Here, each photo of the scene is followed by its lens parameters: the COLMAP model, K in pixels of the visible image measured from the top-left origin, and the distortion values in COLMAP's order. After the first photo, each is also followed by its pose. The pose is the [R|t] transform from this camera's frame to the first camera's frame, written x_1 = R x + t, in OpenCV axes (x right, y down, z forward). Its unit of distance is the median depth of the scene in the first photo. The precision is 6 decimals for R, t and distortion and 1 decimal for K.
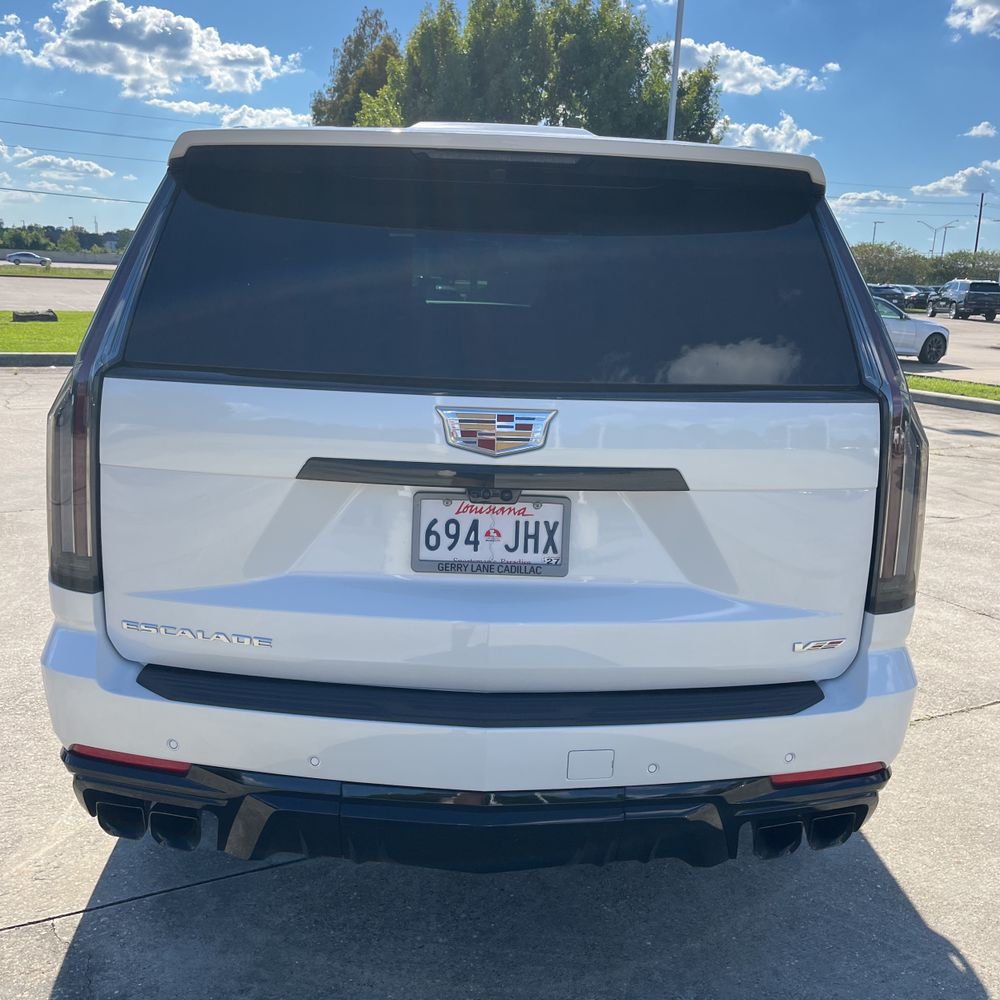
lens RADIAL K [[1027.2, 0, 487.5], [0, 1027.2, 477.4], [0, 0, 1]] dist [0.107173, -0.155583]
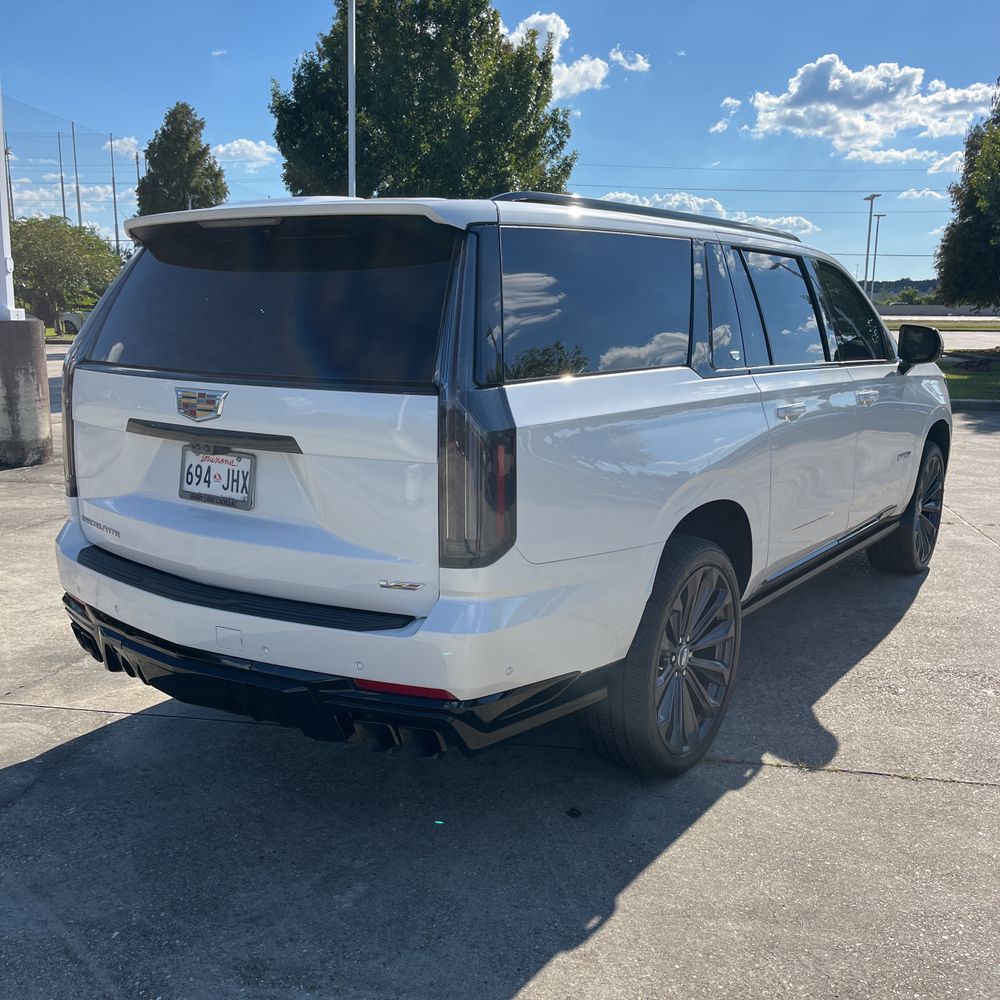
lens RADIAL K [[1036.0, 0, 500.0], [0, 1036.0, 500.0], [0, 0, 1]] dist [0.010097, 0.028556]
pose [[0.793020, 0.079441, -0.603993, 1.212195], [-0.096208, 0.995351, 0.004597, 0.042329], [0.601550, 0.054463, 0.796976, 0.071530]]
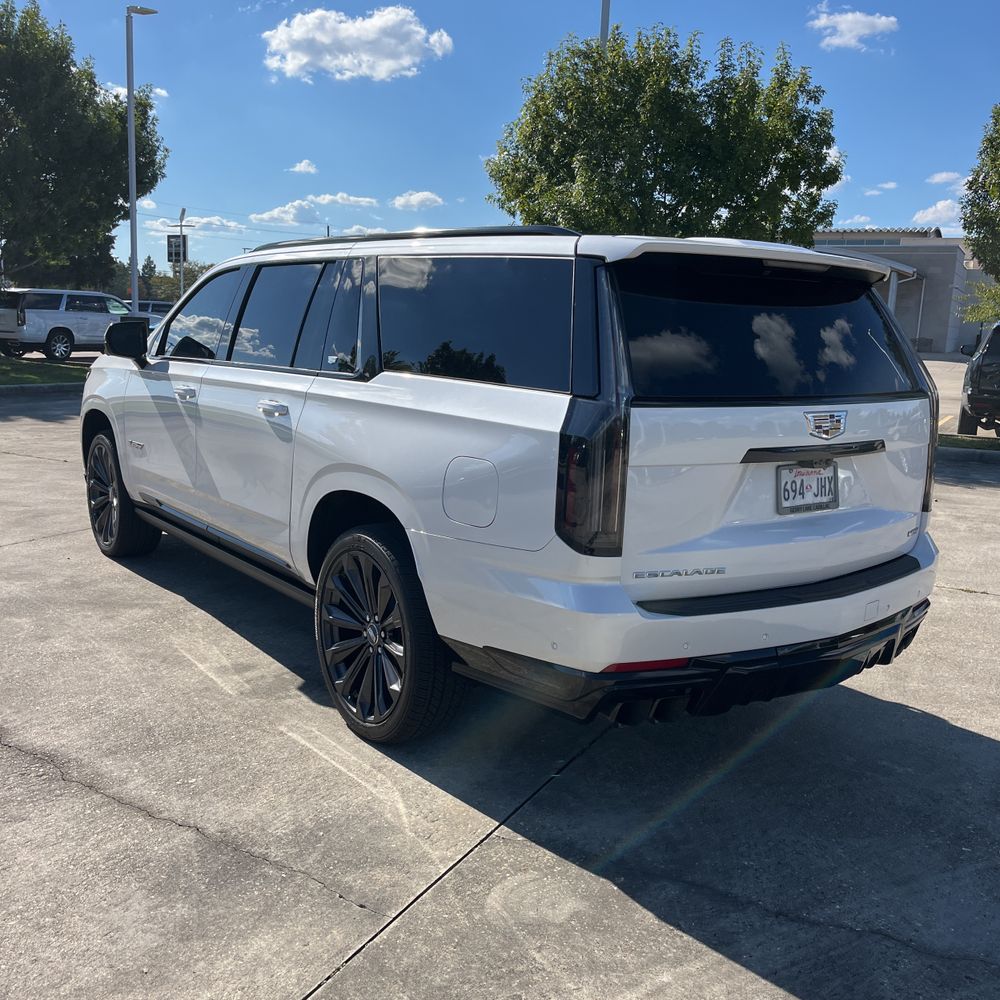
lens RADIAL K [[1027.2, 0, 487.5], [0, 1027.2, 477.4], [0, 0, 1]] dist [0.107173, -0.155583]
pose [[0.825510, -0.094896, 0.556353, -1.365772], [0.105507, 0.994333, 0.013051, -0.038509], [-0.554438, 0.047926, 0.830844, -0.115154]]
